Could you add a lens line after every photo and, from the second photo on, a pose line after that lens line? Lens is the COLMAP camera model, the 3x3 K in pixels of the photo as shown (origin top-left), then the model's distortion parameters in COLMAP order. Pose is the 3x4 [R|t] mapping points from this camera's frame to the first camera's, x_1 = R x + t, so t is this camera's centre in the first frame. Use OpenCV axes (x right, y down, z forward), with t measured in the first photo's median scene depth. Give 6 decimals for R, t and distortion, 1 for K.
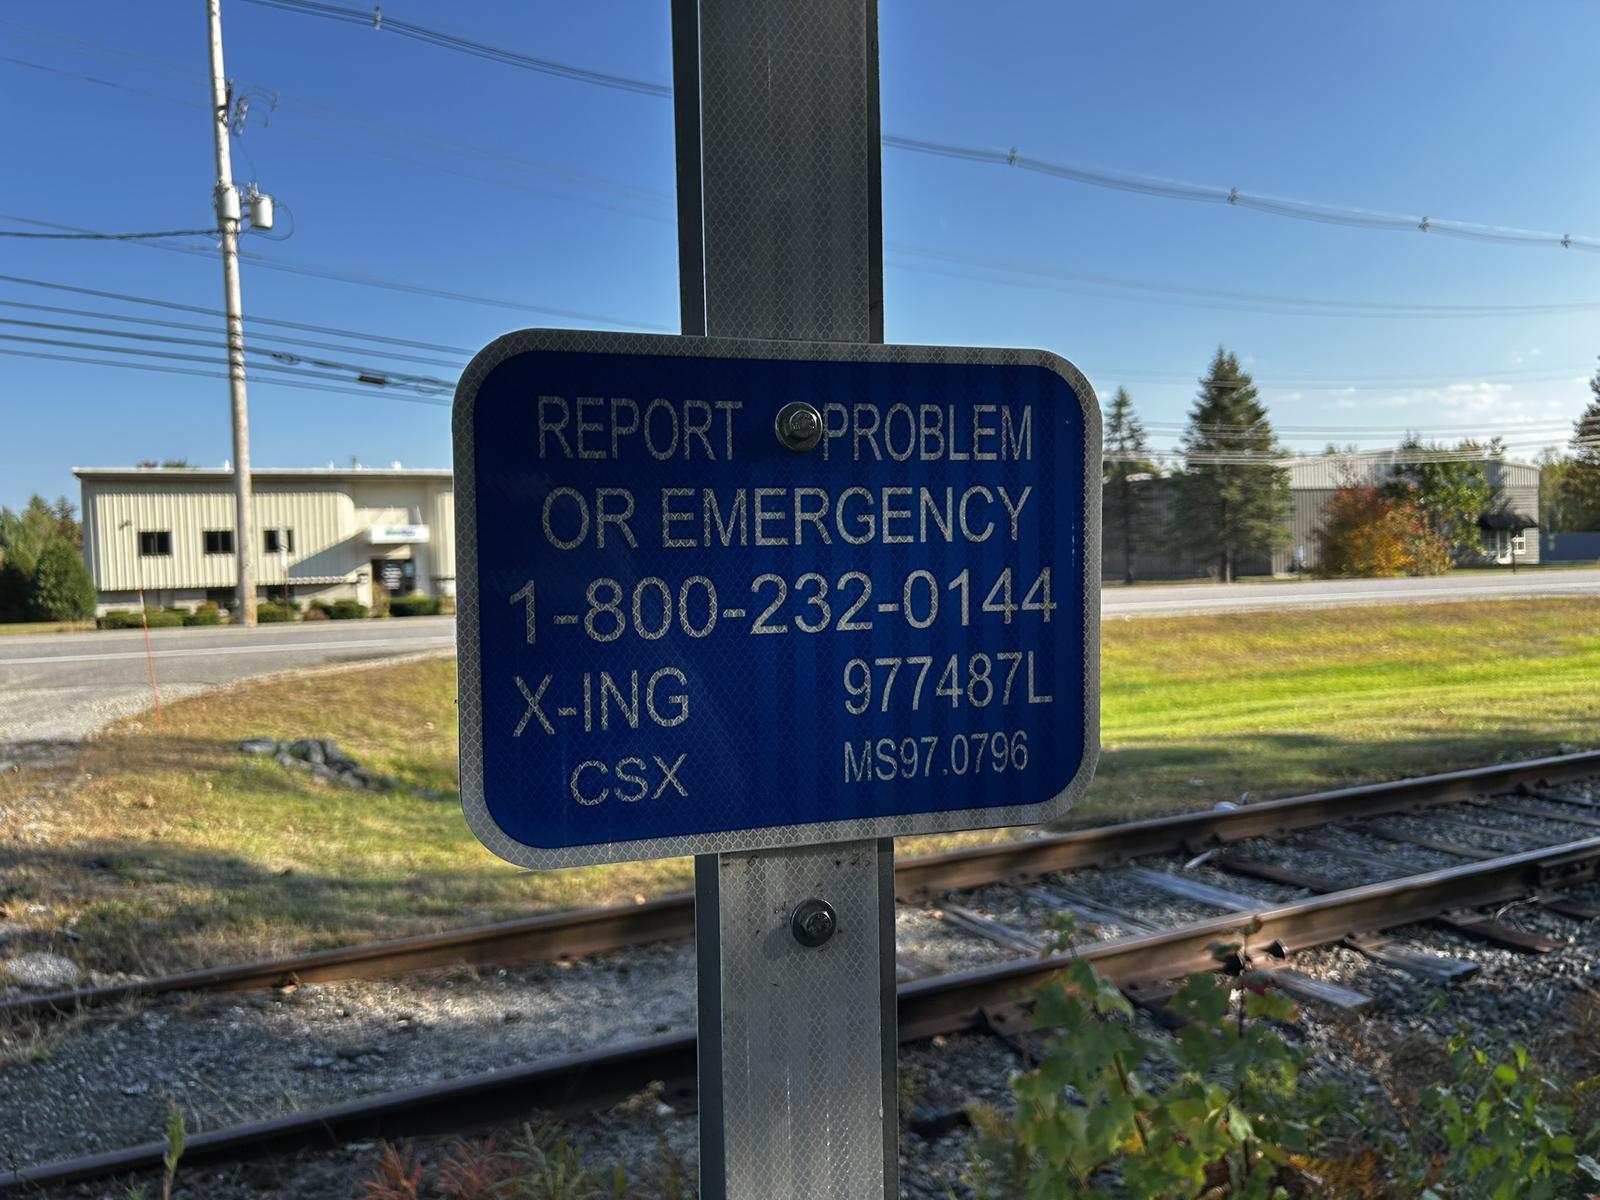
lens RADIAL K [[1216.1, 0, 800.0], [0, 1216.1, 600.0], [0, 0, 1]] dist [0.002216, -0.000300]
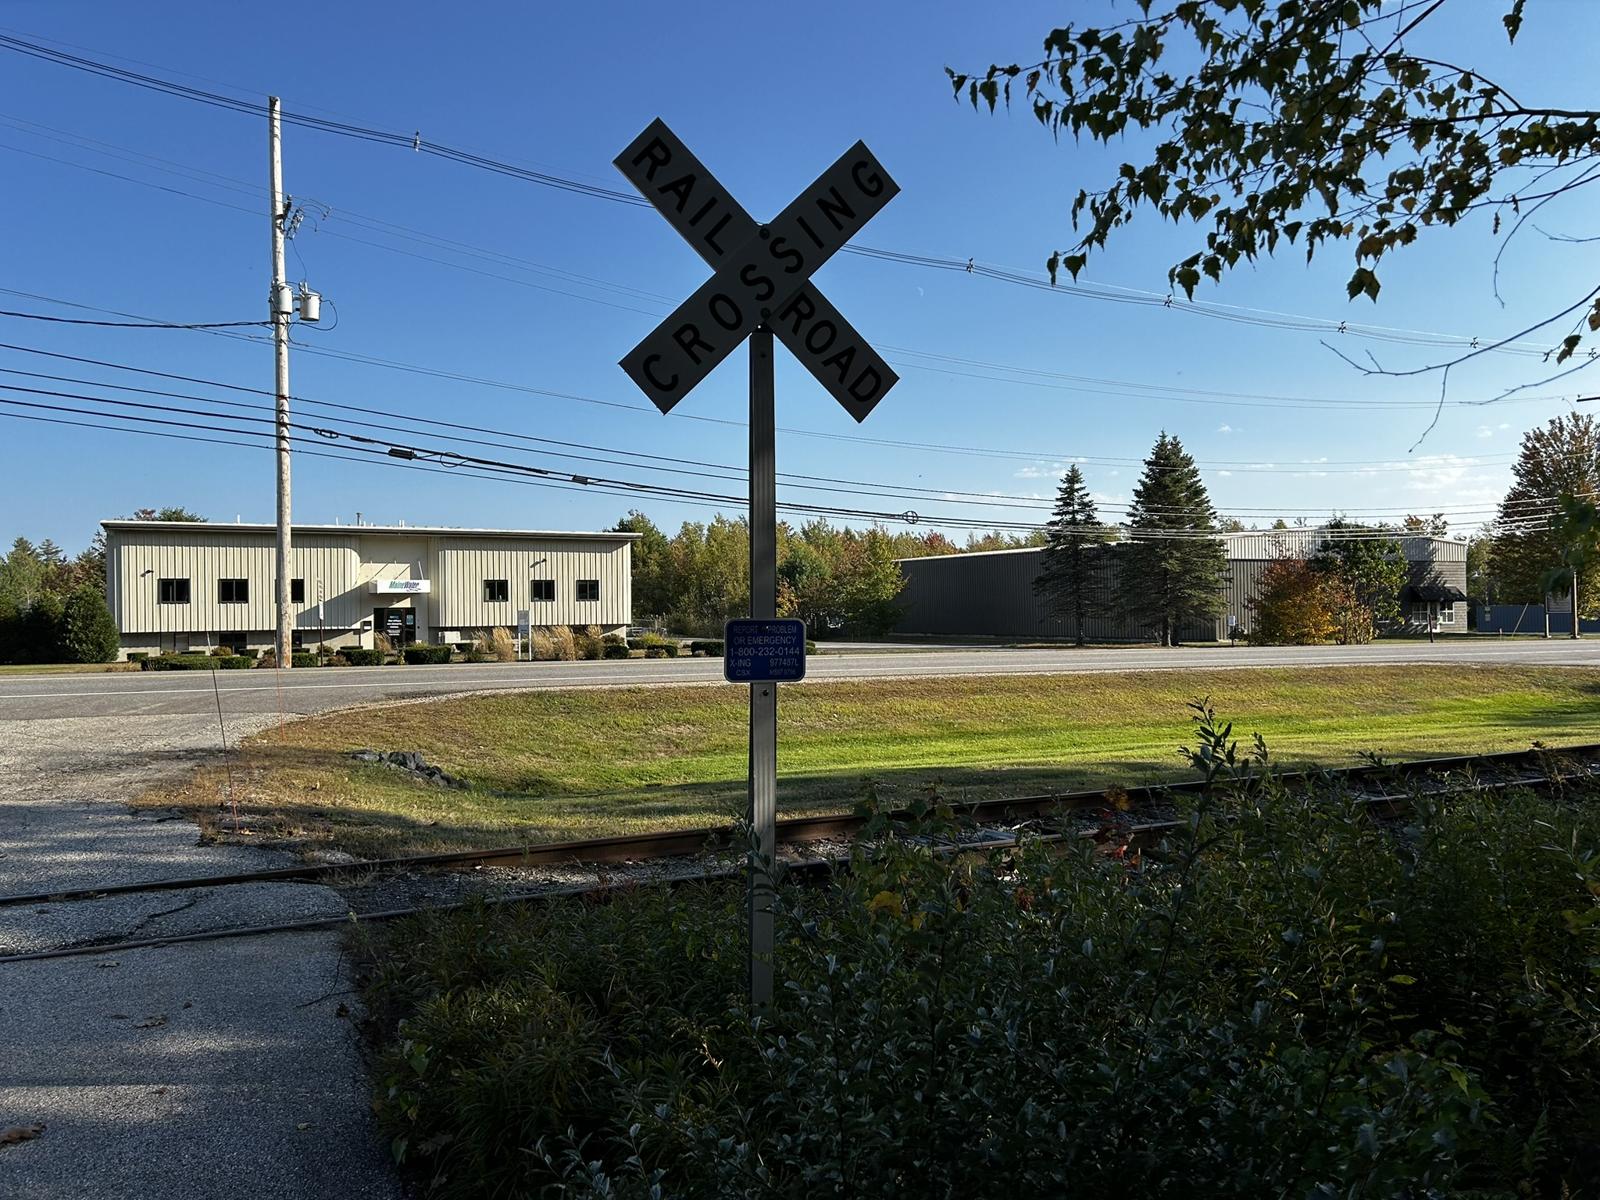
lens RADIAL K [[1204.2, 0, 788.3], [0, 1204.2, 593.1], [0, 0, 1]] dist [0.040479, -0.043731]
pose [[0.999767, 0.019401, 0.009421, 0.000811], [-0.018891, 0.998498, -0.051435, 0.000279], [-0.010405, 0.051245, 0.998632, -0.077811]]
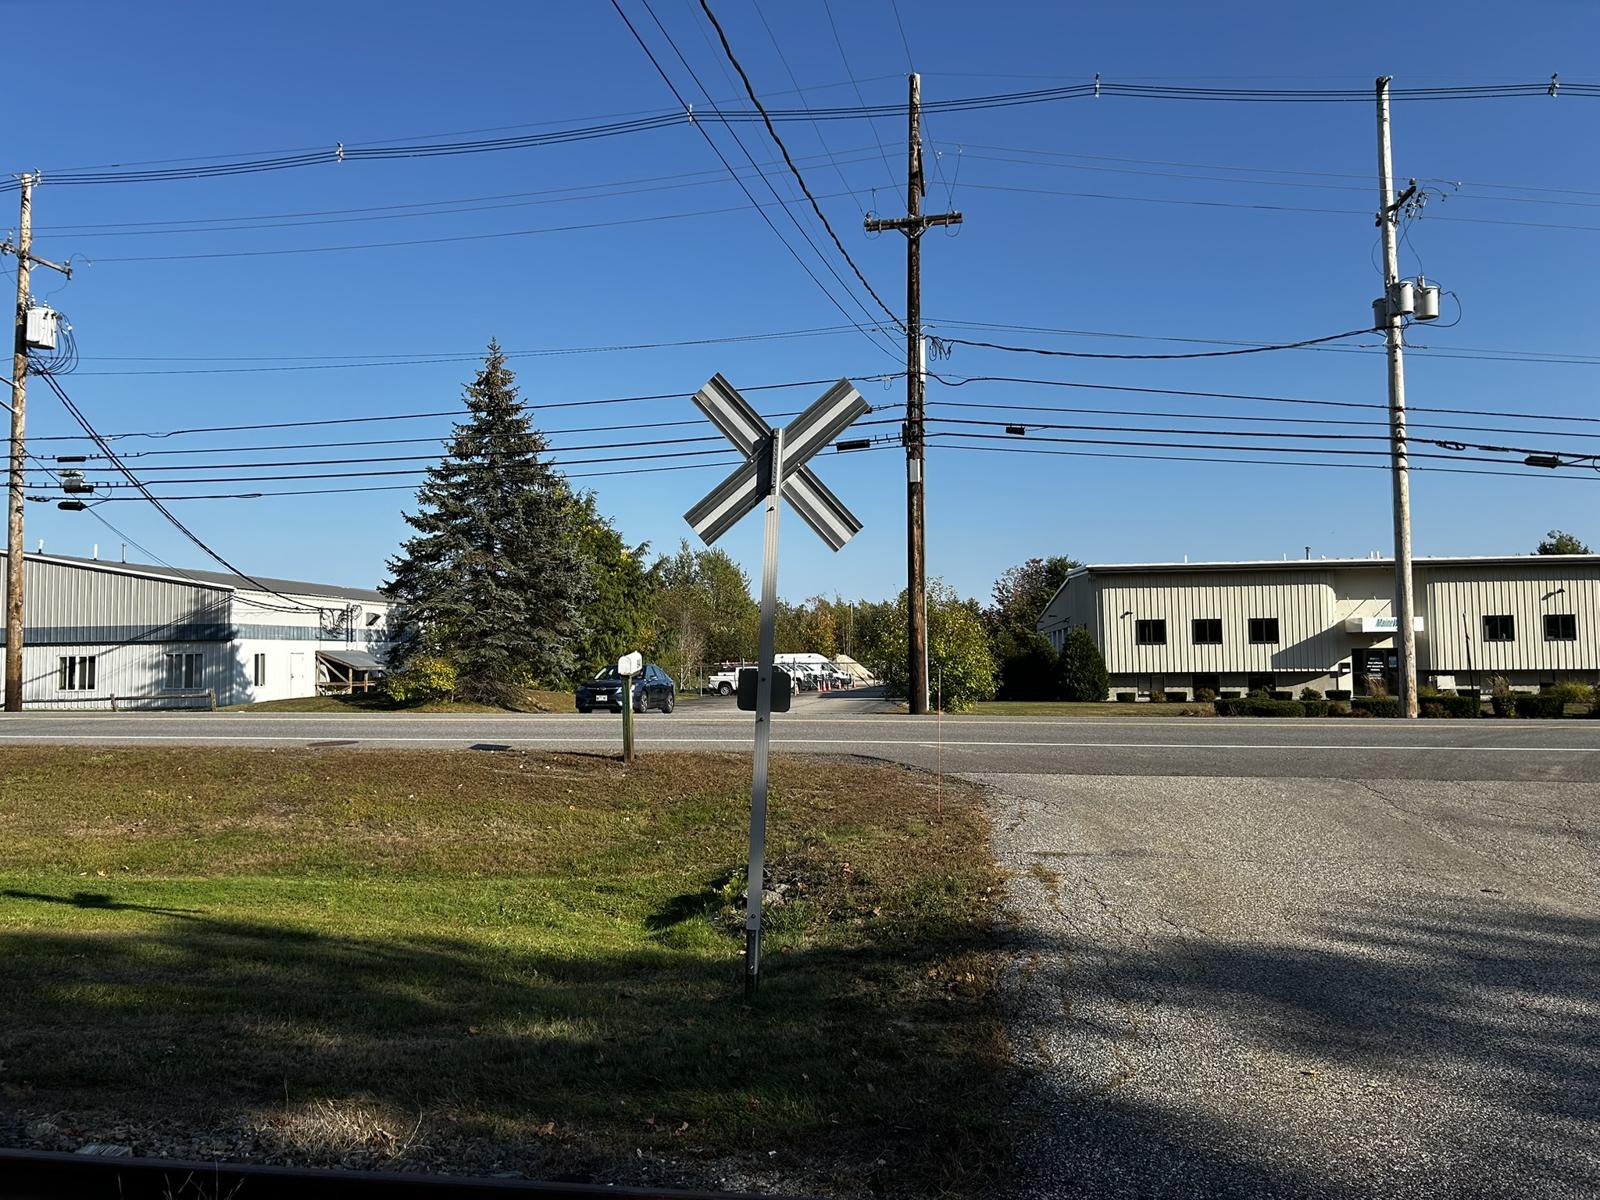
lens RADIAL K [[1196.0, 0, 800.0], [0, 1196.0, 600.0], [0, 0, 1]] dist [0.070369, -0.076098]
pose [[0.811719, -0.007062, -0.584005, -0.169011], [-0.036105, 0.997408, -0.062244, 0.003285], [0.582931, 0.071610, 0.809360, -0.053802]]
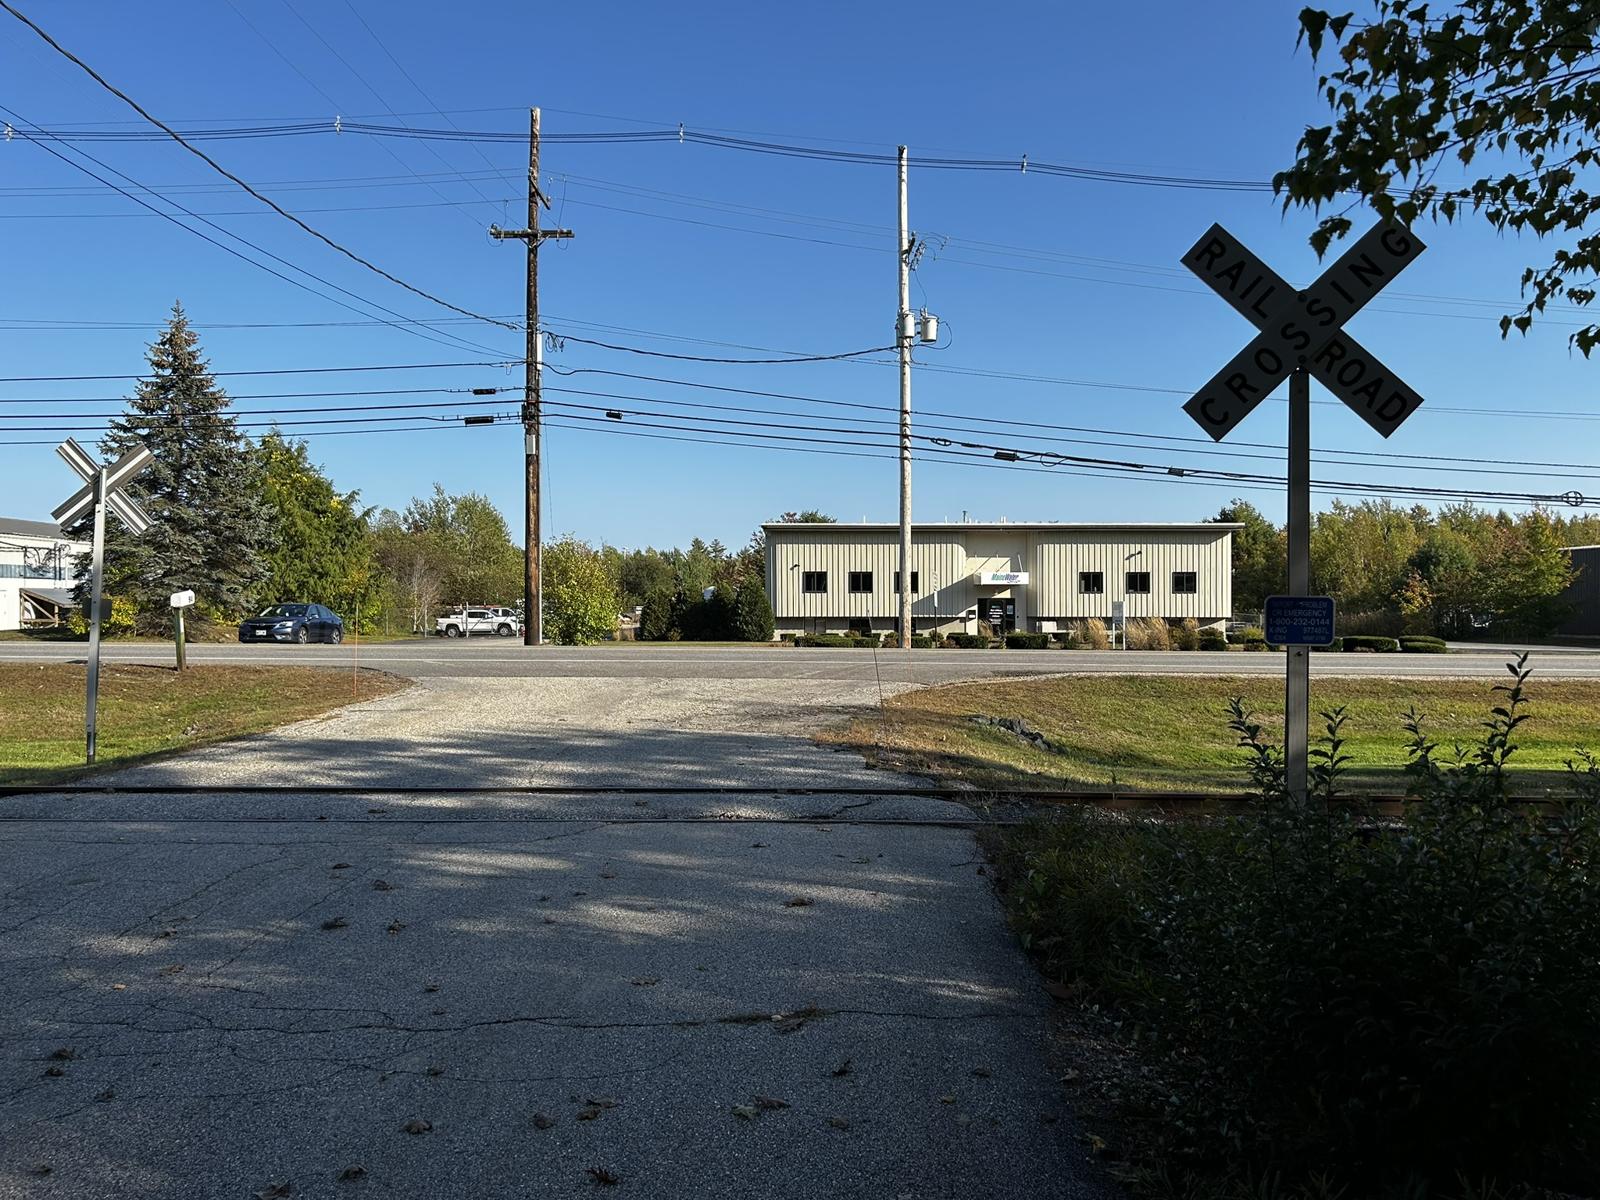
lens RADIAL K [[1197.4, 0, 800.0], [0, 1197.4, 600.0], [0, 0, 1]] dist [0.103202, -0.172038]
pose [[0.893351, 0.029080, -0.448418, 0.009316], [-0.044801, 0.998696, -0.024488, 0.003097], [0.447121, 0.041966, 0.893489, -0.113831]]
